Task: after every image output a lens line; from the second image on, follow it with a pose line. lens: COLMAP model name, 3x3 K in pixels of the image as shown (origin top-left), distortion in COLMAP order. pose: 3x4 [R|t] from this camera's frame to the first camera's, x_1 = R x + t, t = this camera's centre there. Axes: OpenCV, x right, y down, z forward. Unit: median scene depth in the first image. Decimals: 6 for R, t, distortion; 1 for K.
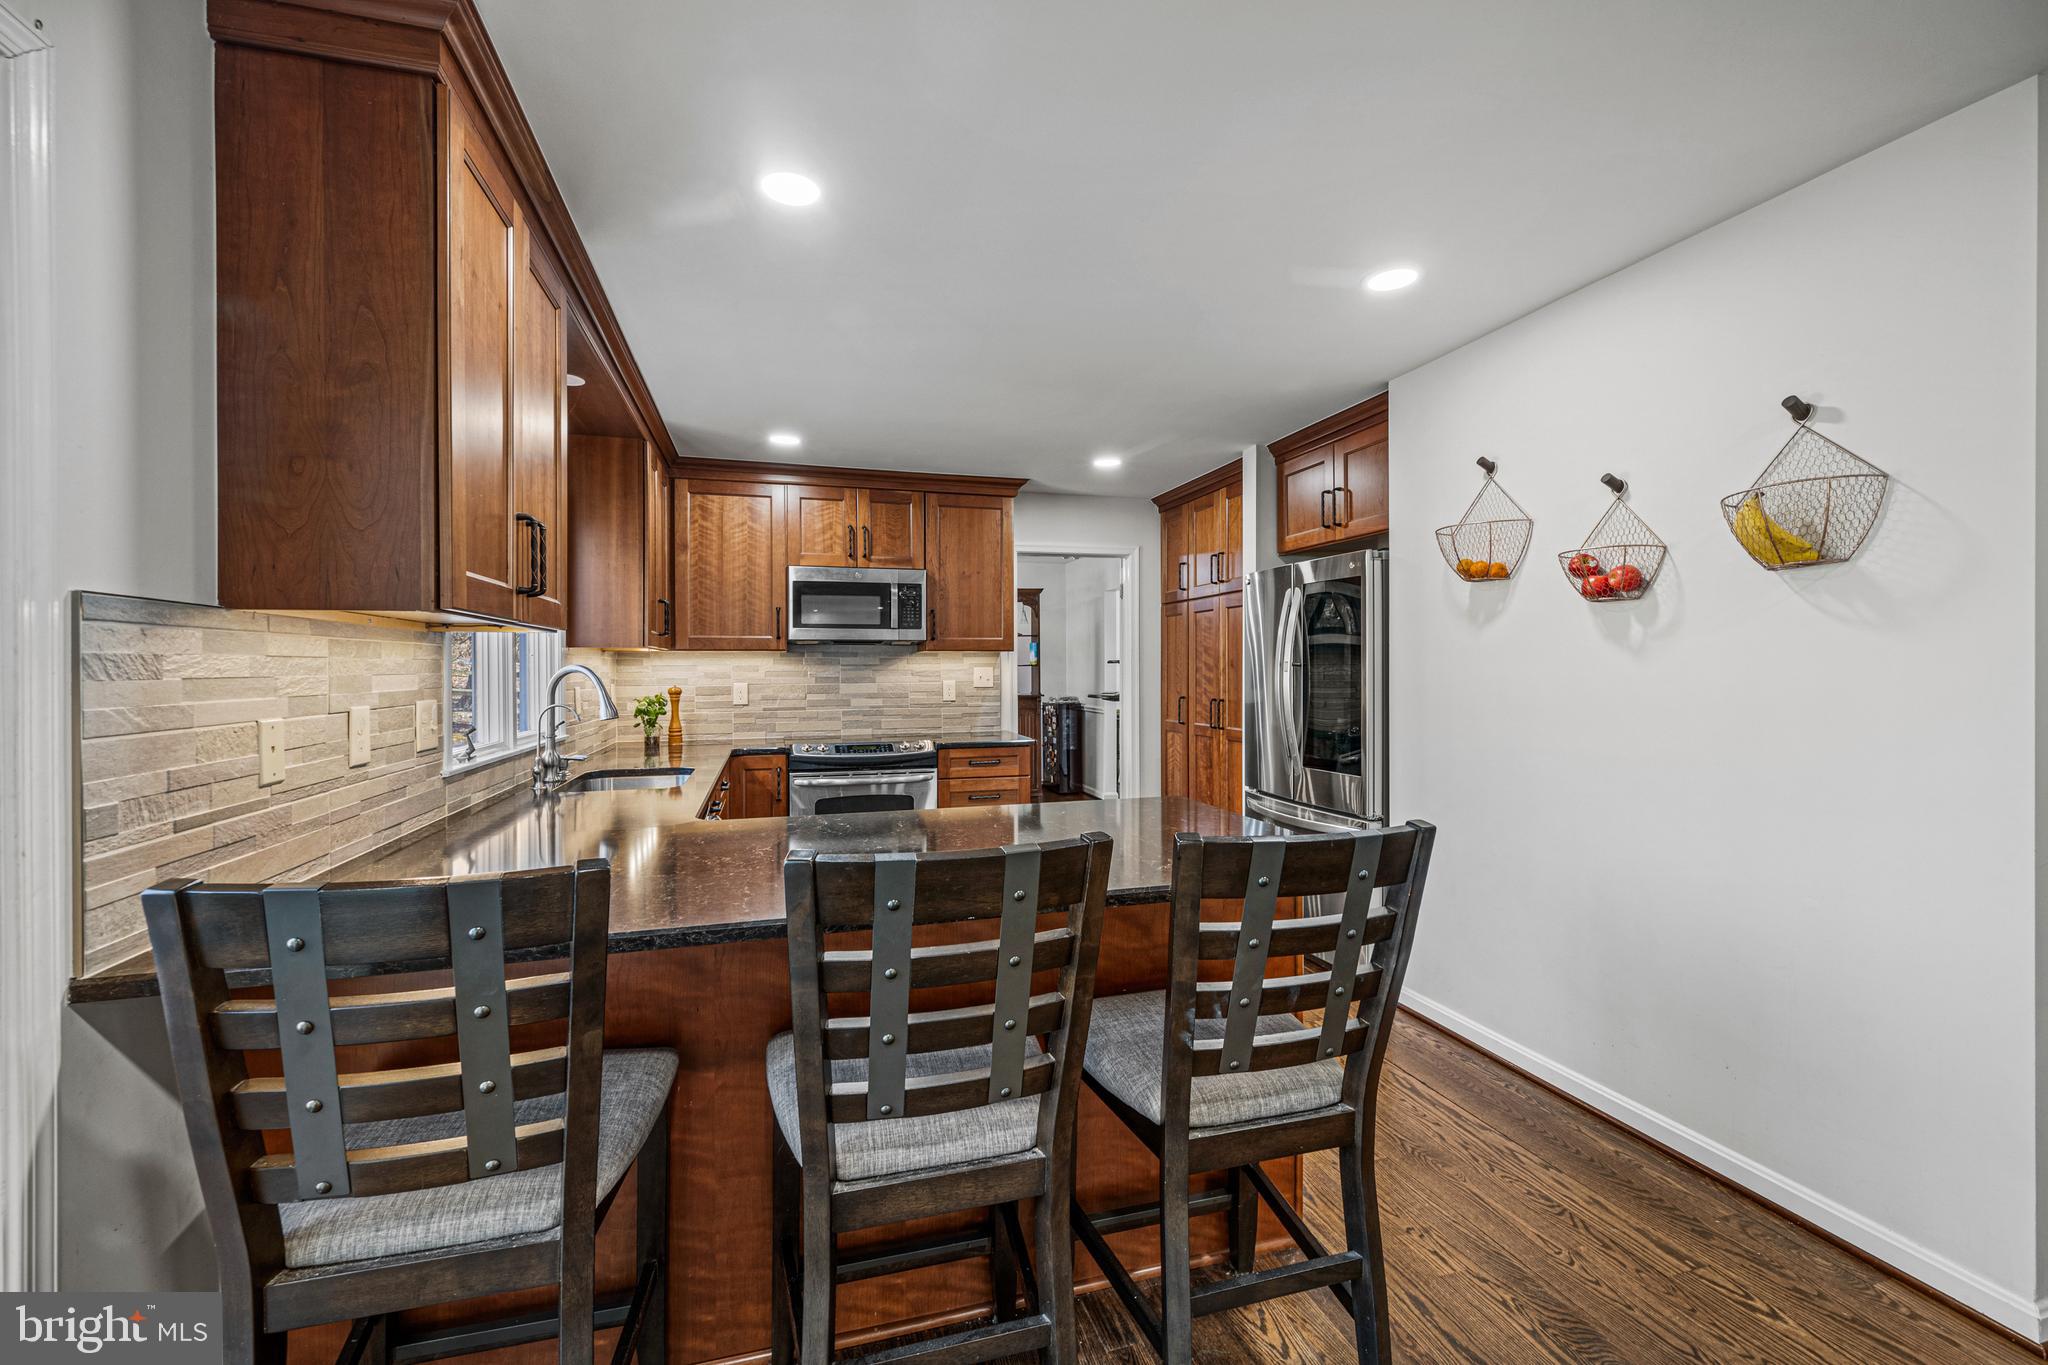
lens RADIAL K [[825.4, 0, 1018.4], [0, 825.4, 676.4], [0, 0, 1]] dist [-0.001838, 0.001481]
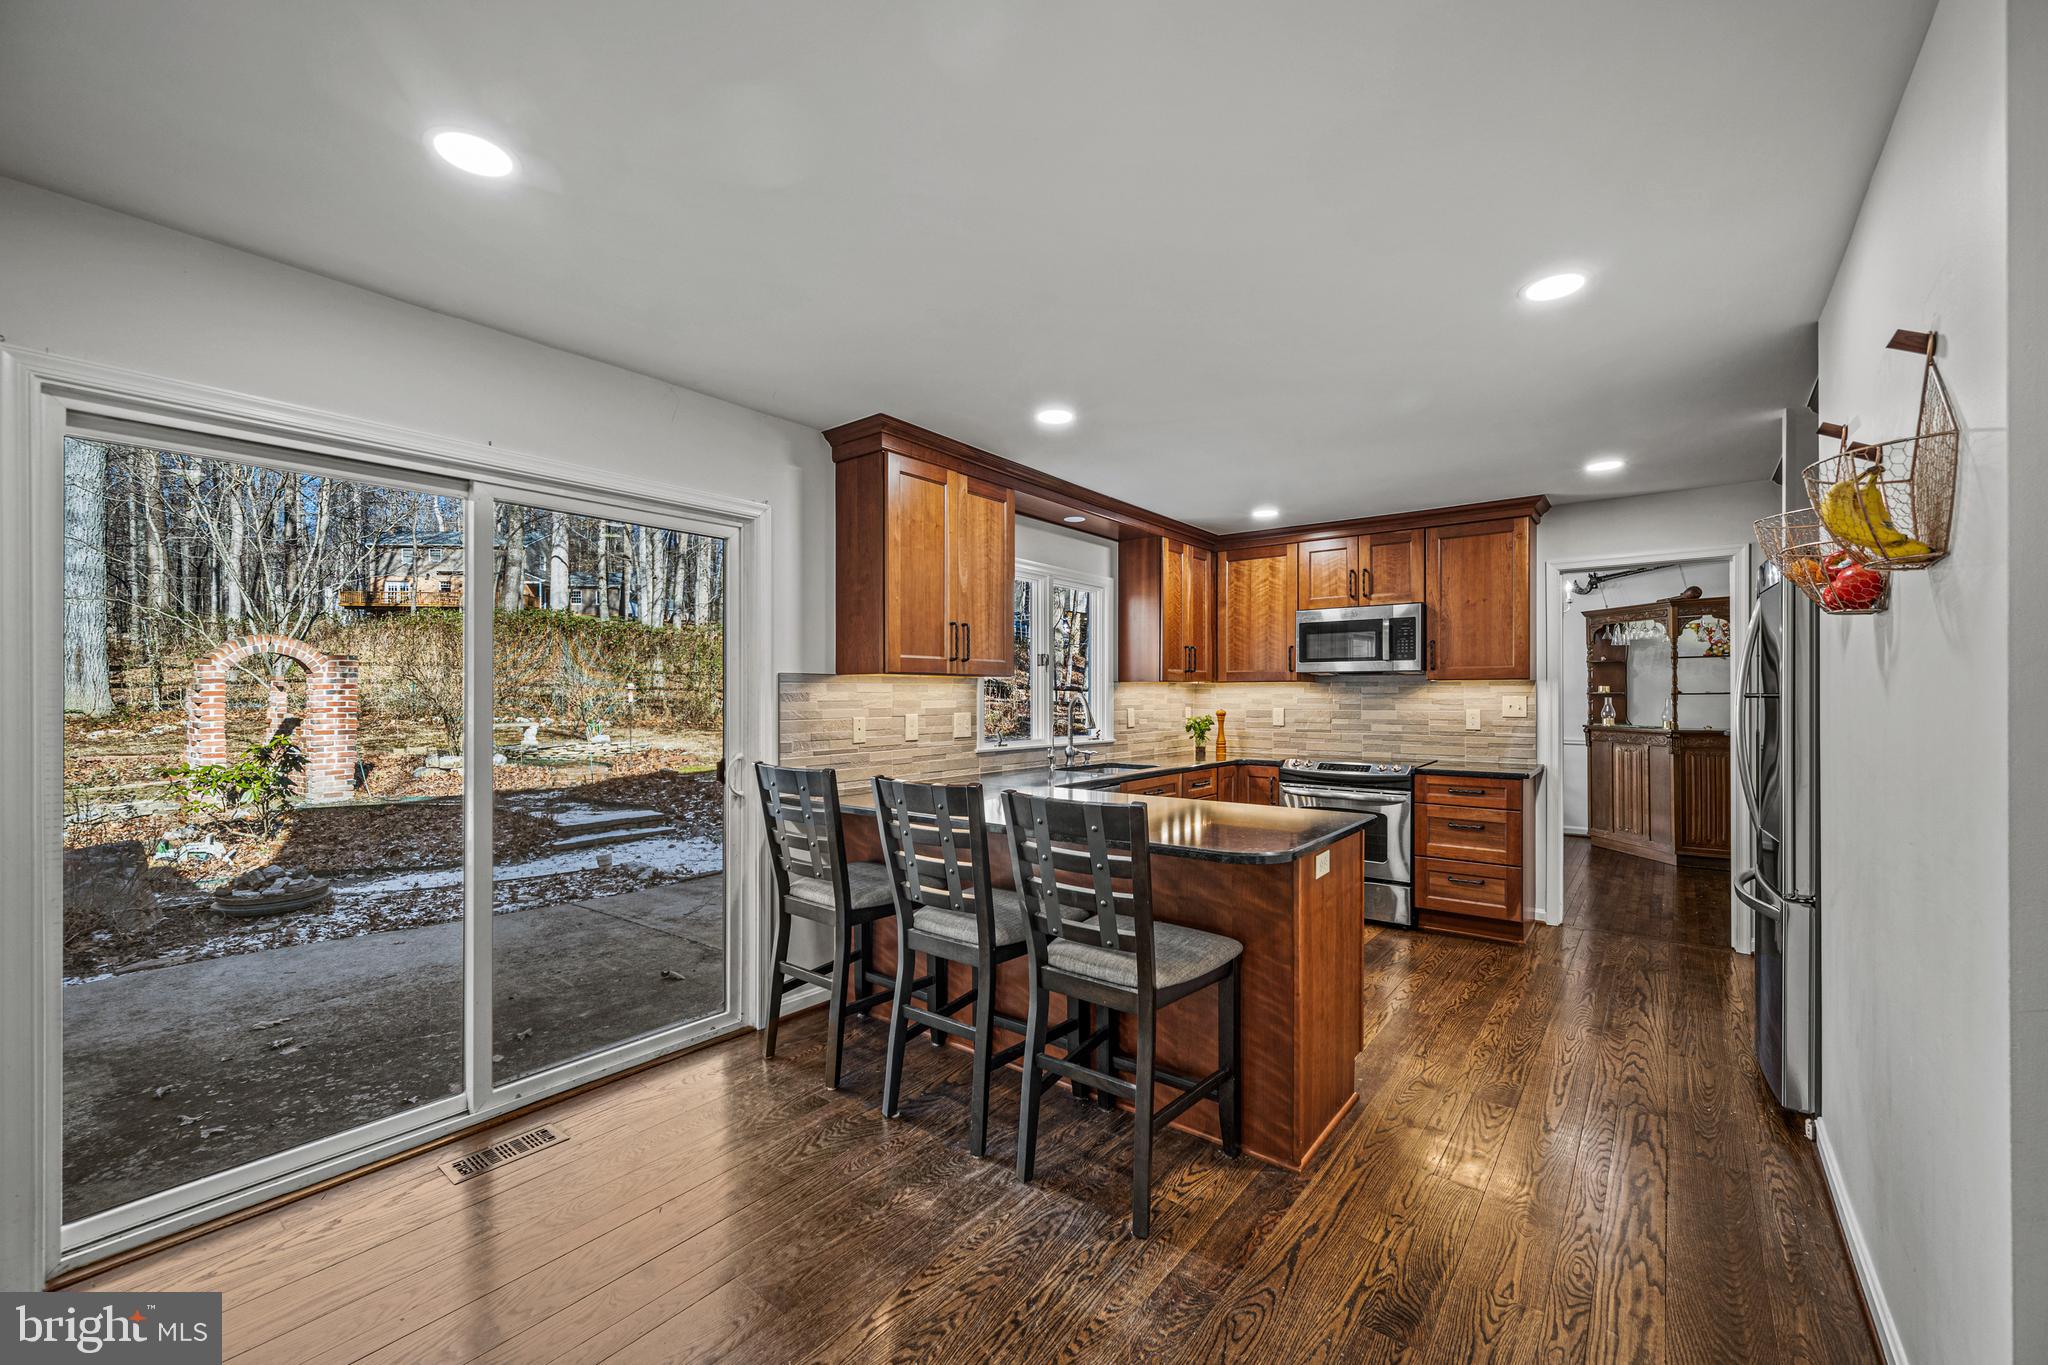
lens RADIAL K [[825.4, 0, 1022.6], [0, 825.4, 702.7], [0, 0, 1]] dist [-0.001838, 0.001481]
pose [[0.585724, 0.012174, -0.810419, 0.570972], [-0.010304, 0.999918, 0.007573, -0.007056], [0.810445, 0.003915, 0.585801, -0.027981]]
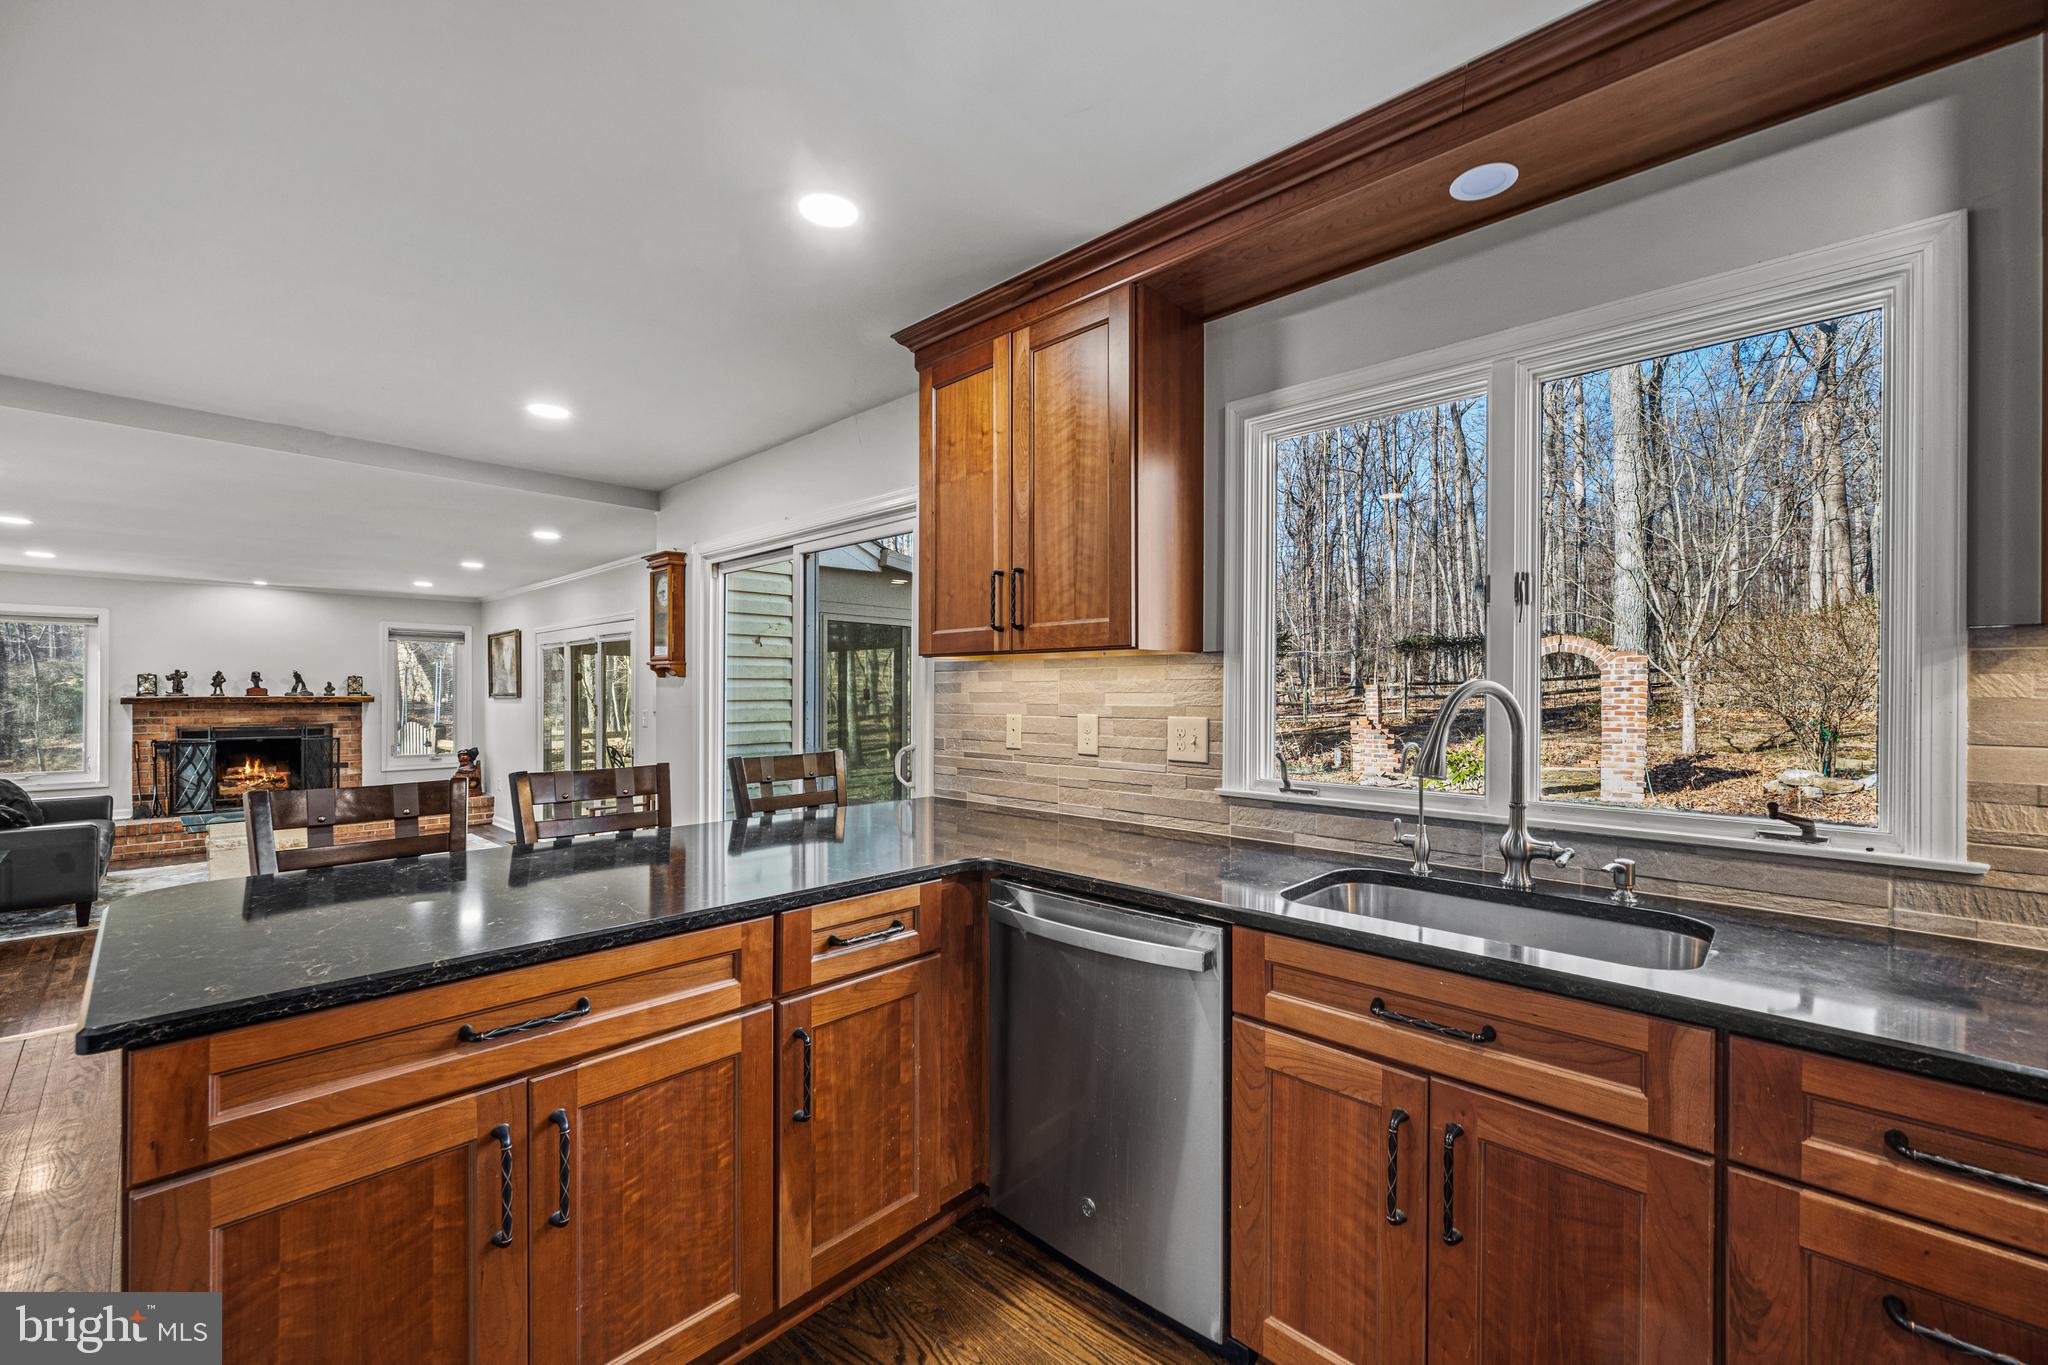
lens RADIAL K [[825.4, 0, 1016.4], [0, 825.4, 699.8], [0, 0, 1]] dist [-0.001838, 0.001481]
pose [[-0.863281, 0.006389, -0.504684, 0.019670], [-0.004282, 0.999791, 0.019981, -0.008635], [0.504706, 0.019410, -0.863073, 1.063541]]
